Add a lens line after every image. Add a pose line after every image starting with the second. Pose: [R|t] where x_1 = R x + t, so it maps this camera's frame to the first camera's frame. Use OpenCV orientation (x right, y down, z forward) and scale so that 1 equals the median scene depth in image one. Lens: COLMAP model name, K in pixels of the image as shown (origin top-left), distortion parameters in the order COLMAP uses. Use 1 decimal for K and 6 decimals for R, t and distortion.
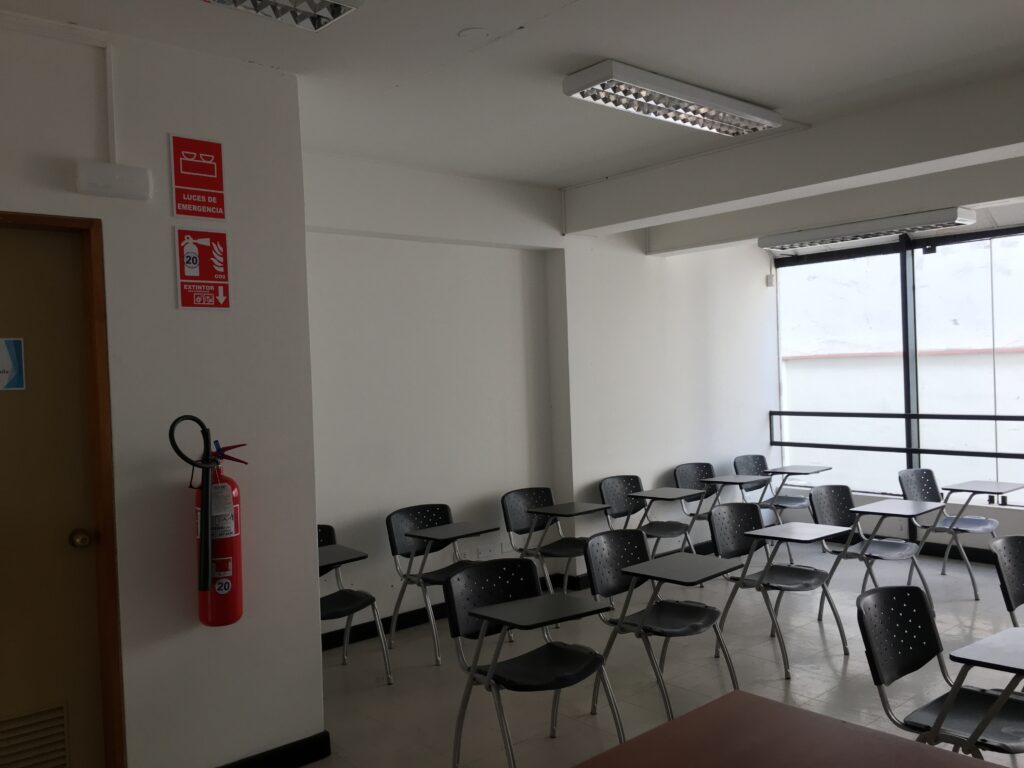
lens RADIAL K [[869.2, 0, 512.0], [0, 869.2, 384.0], [0, 0, 1]] dist [0.095757, -0.160781]
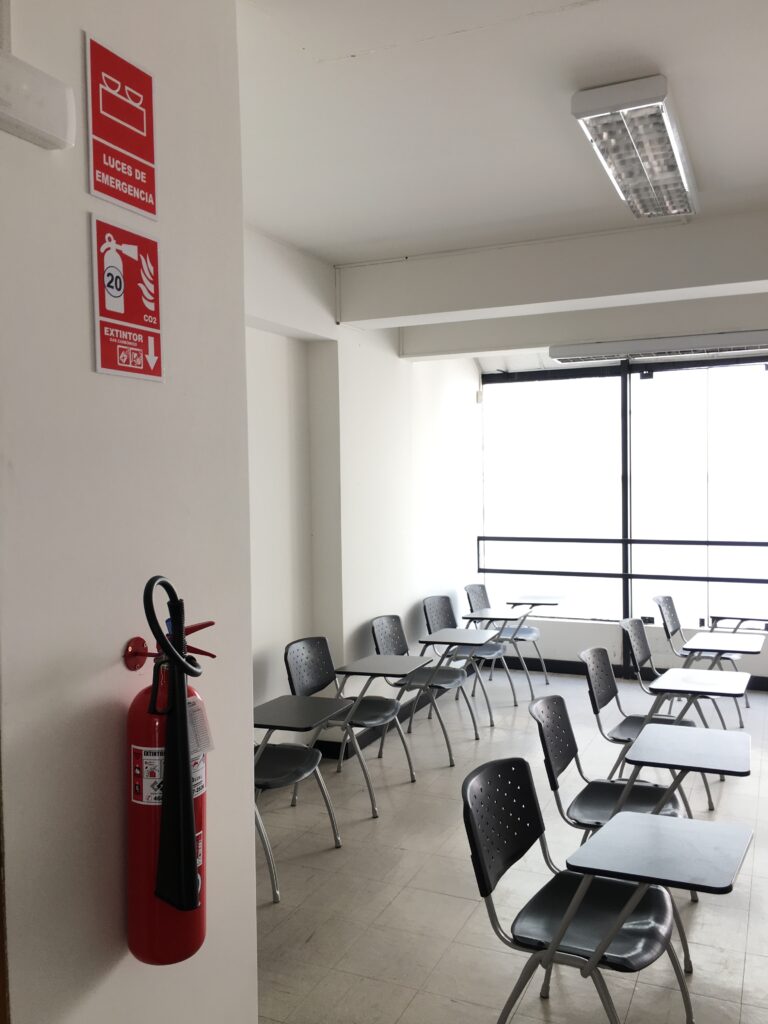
lens RADIAL K [[869.2, 0, 384.0], [0, 869.2, 512.0], [0, 0, 1]] dist [0.095757, -0.160781]
pose [[0.912134, 0.005818, 0.409851, -0.423165], [-0.011285, 0.999877, 0.010921, -0.008886], [-0.409737, -0.014587, 0.912087, 0.434281]]
